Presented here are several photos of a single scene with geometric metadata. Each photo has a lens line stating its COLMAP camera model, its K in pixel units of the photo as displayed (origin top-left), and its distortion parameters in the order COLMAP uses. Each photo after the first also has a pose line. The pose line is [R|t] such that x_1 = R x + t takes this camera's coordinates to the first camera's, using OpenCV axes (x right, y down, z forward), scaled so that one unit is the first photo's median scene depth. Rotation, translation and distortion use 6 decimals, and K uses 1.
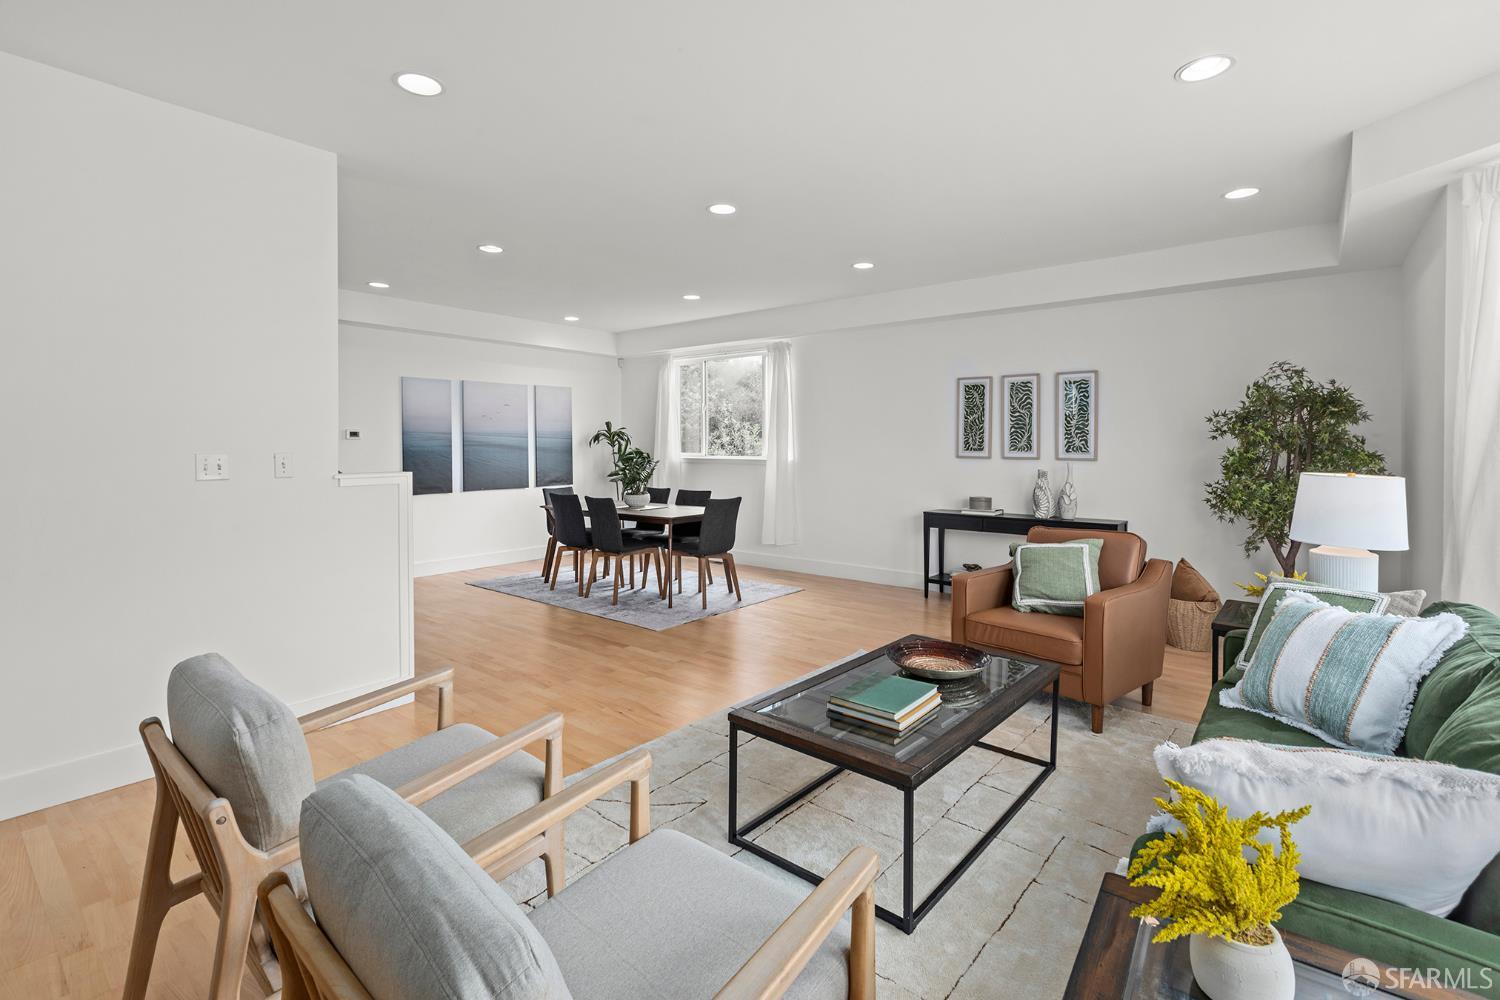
lens RADIAL K [[689.0, 0, 752.9], [0, 689.0, 442.1], [0, 0, 1]] dist [0.001679, 0.000249]
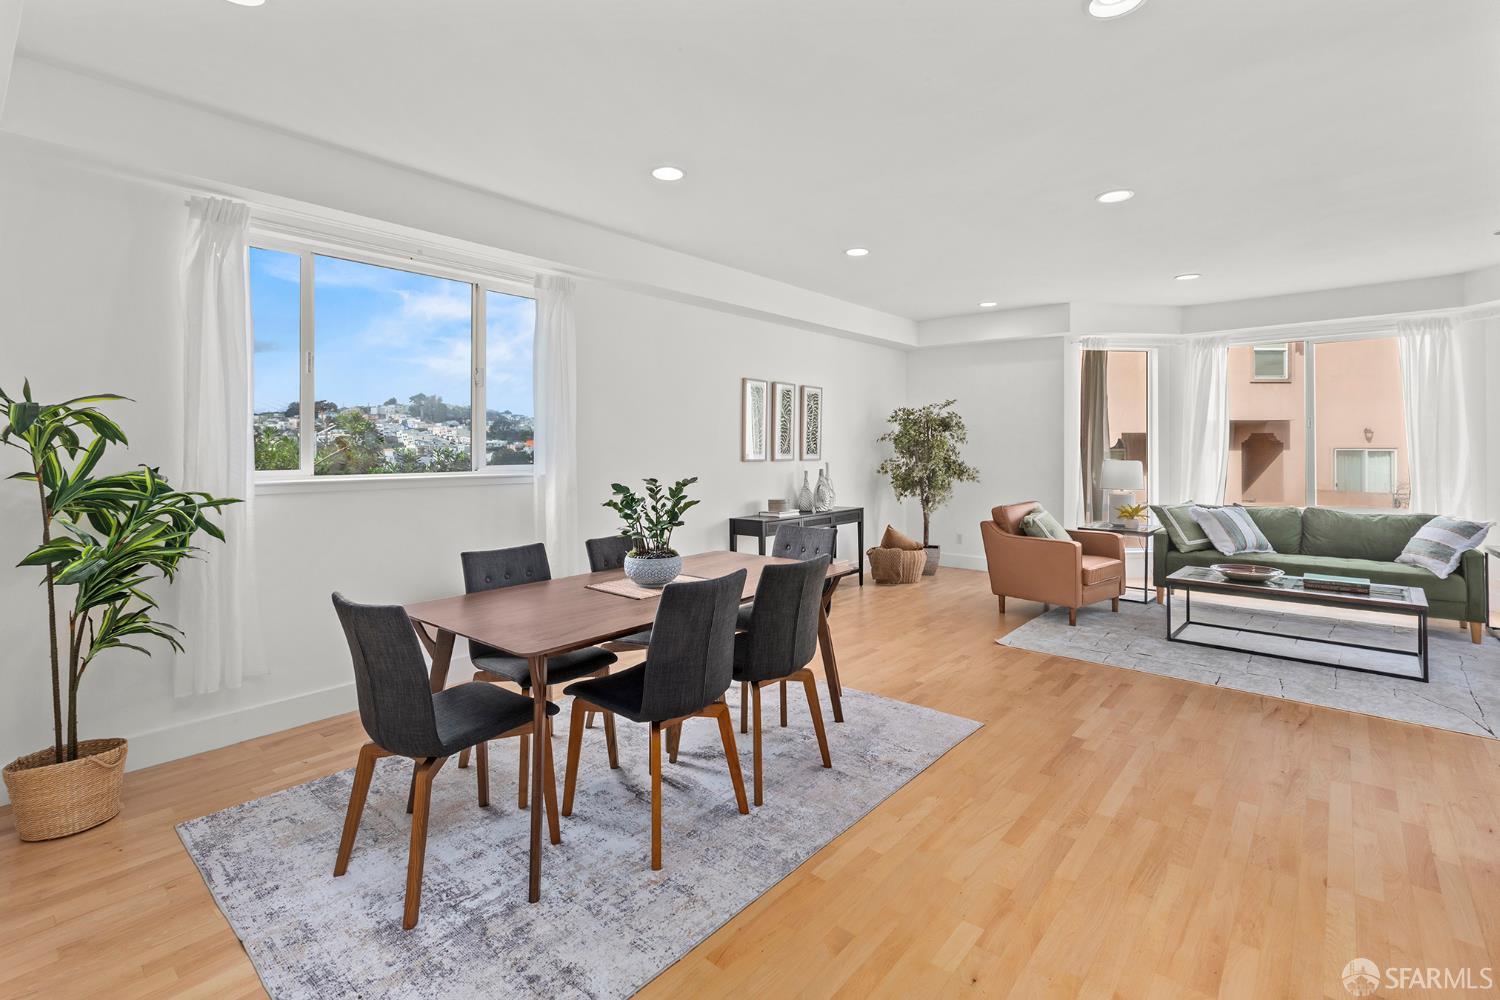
lens RADIAL K [[689.0, 0, 752.9], [0, 689.0, 442.1], [0, 0, 1]] dist [0.001679, 0.000249]
pose [[0.013279, 0.005390, 0.999897, -0.648561], [-0.002373, 0.999983, -0.005359, 0.000801], [-0.999909, -0.002302, 0.013292, 0.970270]]
